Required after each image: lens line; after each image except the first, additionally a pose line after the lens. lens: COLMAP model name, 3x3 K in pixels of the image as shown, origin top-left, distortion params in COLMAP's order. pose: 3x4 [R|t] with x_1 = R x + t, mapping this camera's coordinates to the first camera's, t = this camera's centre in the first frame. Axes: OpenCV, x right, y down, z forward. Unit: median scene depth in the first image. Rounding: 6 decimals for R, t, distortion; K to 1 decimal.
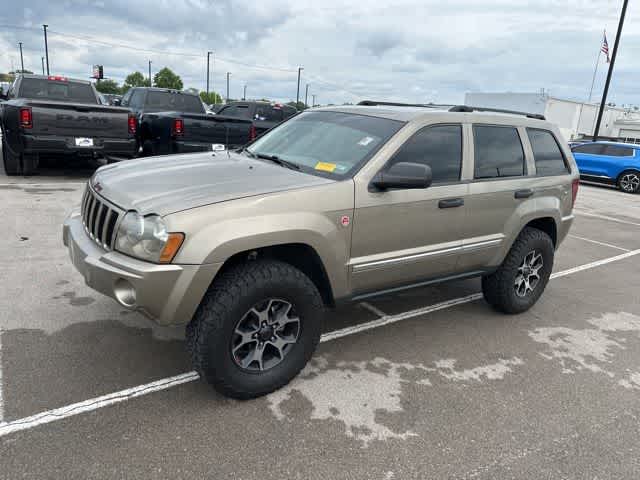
lens RADIAL K [[449.8, 0, 318.3], [0, 449.8, 239.3], [0, 0, 1]] dist [0.029659, -0.035111]
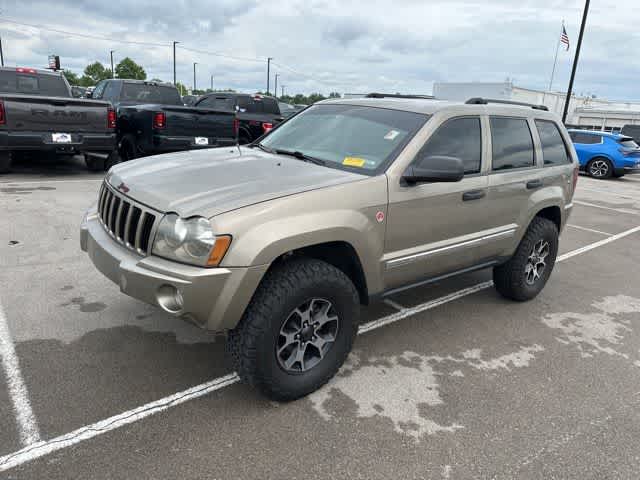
lens RADIAL K [[449.8, 0, 324.1], [0, 449.8, 240.1], [0, 0, 1]] dist [0.029659, -0.035111]
pose [[0.996759, -0.030971, 0.074240, -0.119655], [0.029422, 0.999328, 0.021871, -0.012470], [-0.074867, -0.019616, 0.997001, 0.017805]]
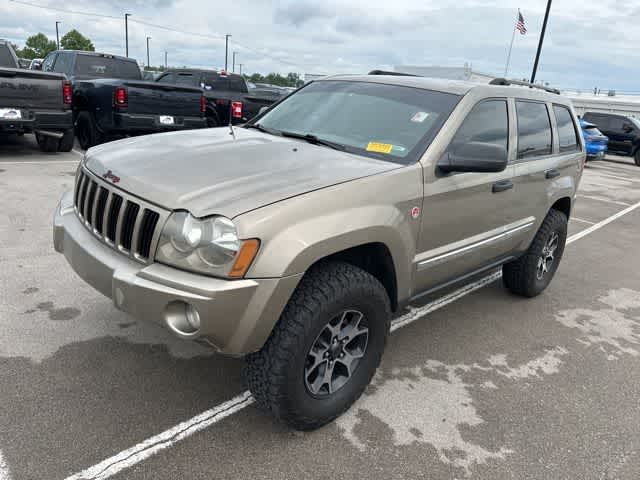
lens RADIAL K [[449.8, 0, 317.7], [0, 449.8, 241.1], [0, 0, 1]] dist [0.029659, -0.035111]
pose [[0.987807, -0.035799, 0.151508, -0.221288], [0.026370, 0.997615, 0.063790, -0.039579], [-0.153431, -0.059017, 0.986395, 0.154370]]
